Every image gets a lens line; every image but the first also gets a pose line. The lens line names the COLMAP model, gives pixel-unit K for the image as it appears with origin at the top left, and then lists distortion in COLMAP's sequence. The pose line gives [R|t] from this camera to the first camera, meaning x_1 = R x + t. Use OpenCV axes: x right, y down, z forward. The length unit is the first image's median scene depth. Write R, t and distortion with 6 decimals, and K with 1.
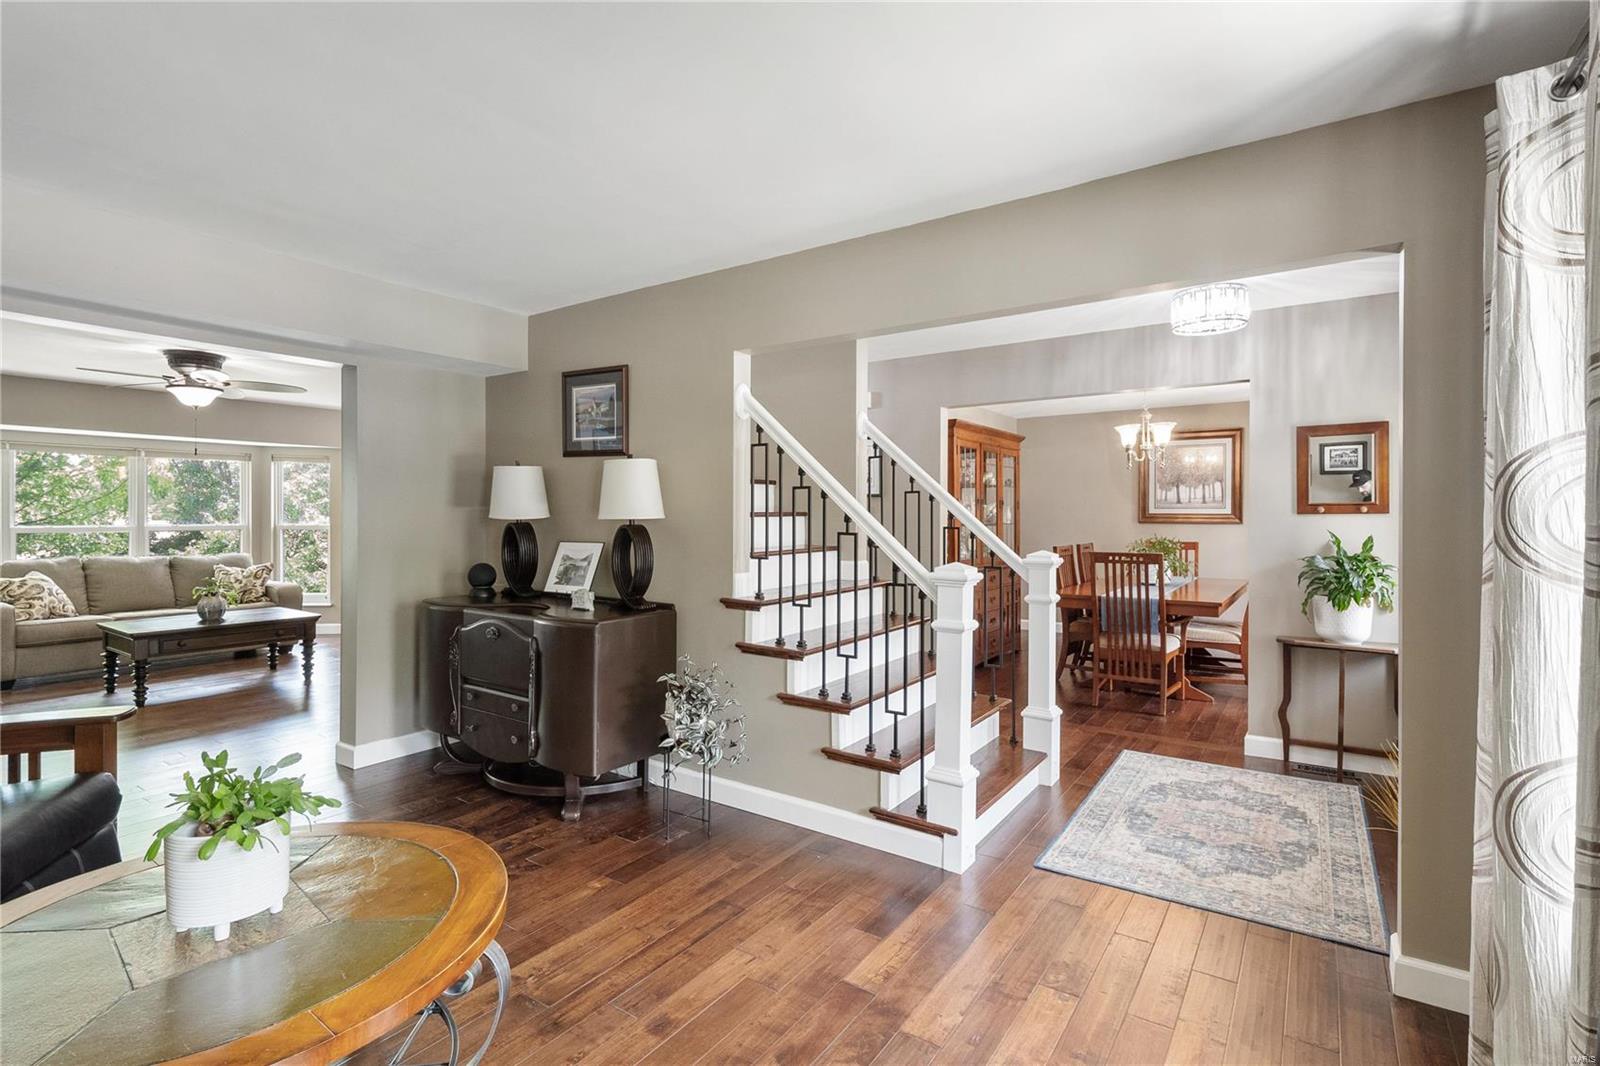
lens RADIAL K [[773.2, 0, 819.6], [0, 773.2, 514.1], [0, 0, 1]] dist [-0.002462, -0.000742]
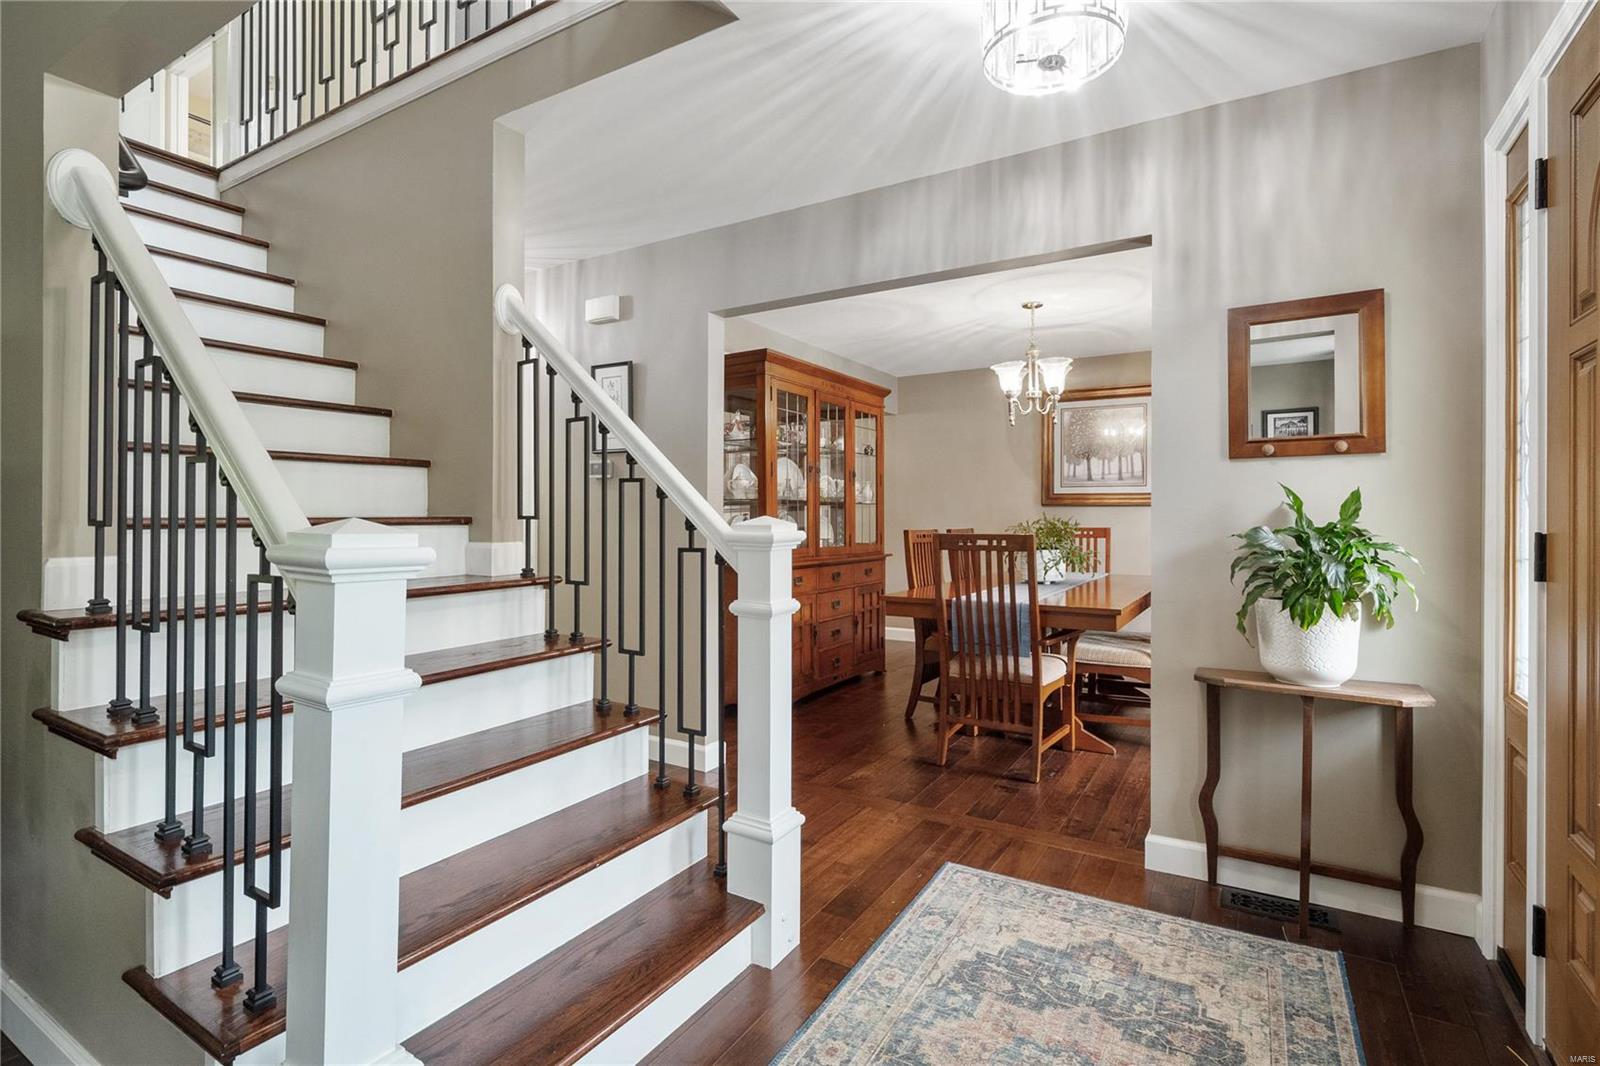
lens RADIAL K [[773.2, 0, 826.9], [0, 773.2, 510.2], [0, 0, 1]] dist [-0.002462, -0.000742]
pose [[0.997963, 0.002466, 0.063751, 0.280190], [-0.001967, 0.999967, -0.007891, 0.044116], [-0.063768, 0.007749, 0.997935, 0.440928]]
